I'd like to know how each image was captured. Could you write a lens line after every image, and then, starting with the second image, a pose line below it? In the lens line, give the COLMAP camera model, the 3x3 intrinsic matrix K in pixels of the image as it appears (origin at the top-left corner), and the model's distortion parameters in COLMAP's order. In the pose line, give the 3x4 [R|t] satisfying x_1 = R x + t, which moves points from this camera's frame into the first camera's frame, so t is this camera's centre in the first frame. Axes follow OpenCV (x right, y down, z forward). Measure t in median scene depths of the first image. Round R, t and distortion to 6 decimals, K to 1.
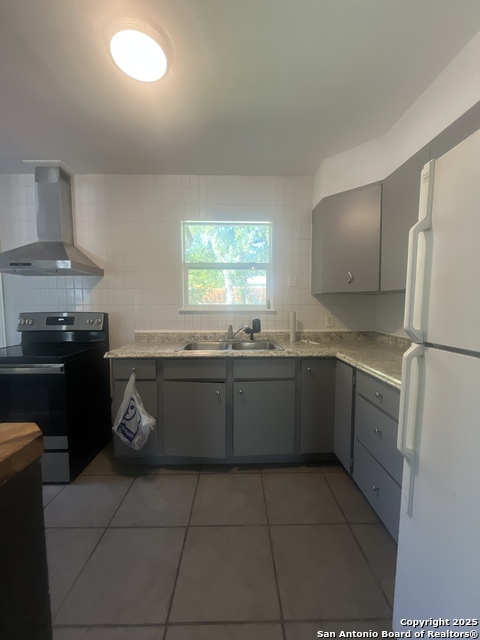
lens RADIAL K [[260.6, 0, 239.2], [0, 260.6, 320.9], [0, 0, 1]] dist [0.000294, 0.000303]
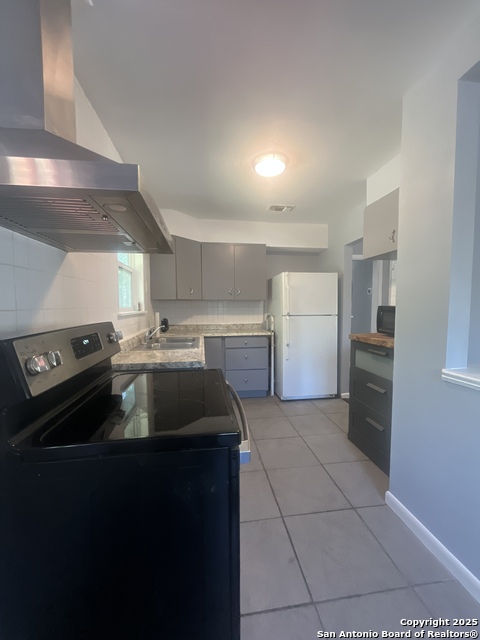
lens RADIAL K [[260.6, 0, 240.3], [0, 260.6, 321.1], [0, 0, 1]] dist [0.000294, 0.000303]
pose [[-0.115707, -0.056591, 0.991670, -1.072982], [0.069503, 0.995467, 0.064917, -0.047919], [-0.990849, 0.076435, -0.111250, 0.724527]]
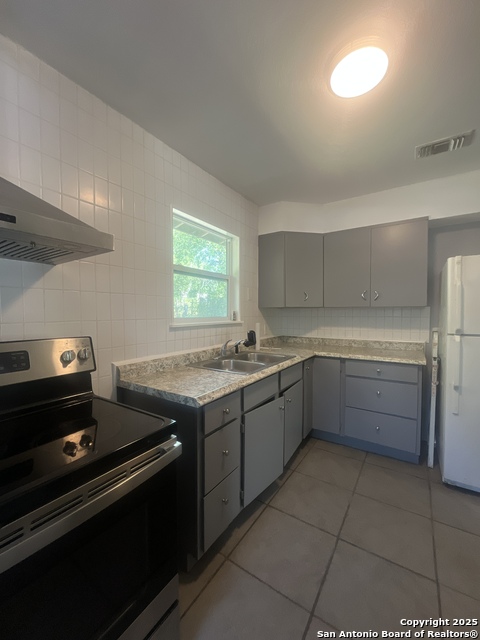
lens RADIAL K [[260.6, 0, 241.4], [0, 260.6, 320.8], [0, 0, 1]] dist [0.000294, 0.000303]
pose [[0.569347, -0.026075, 0.821684, -0.730115], [0.055104, 0.998459, -0.006498, -0.040310], [-0.820249, 0.048978, 0.569906, 0.412280]]
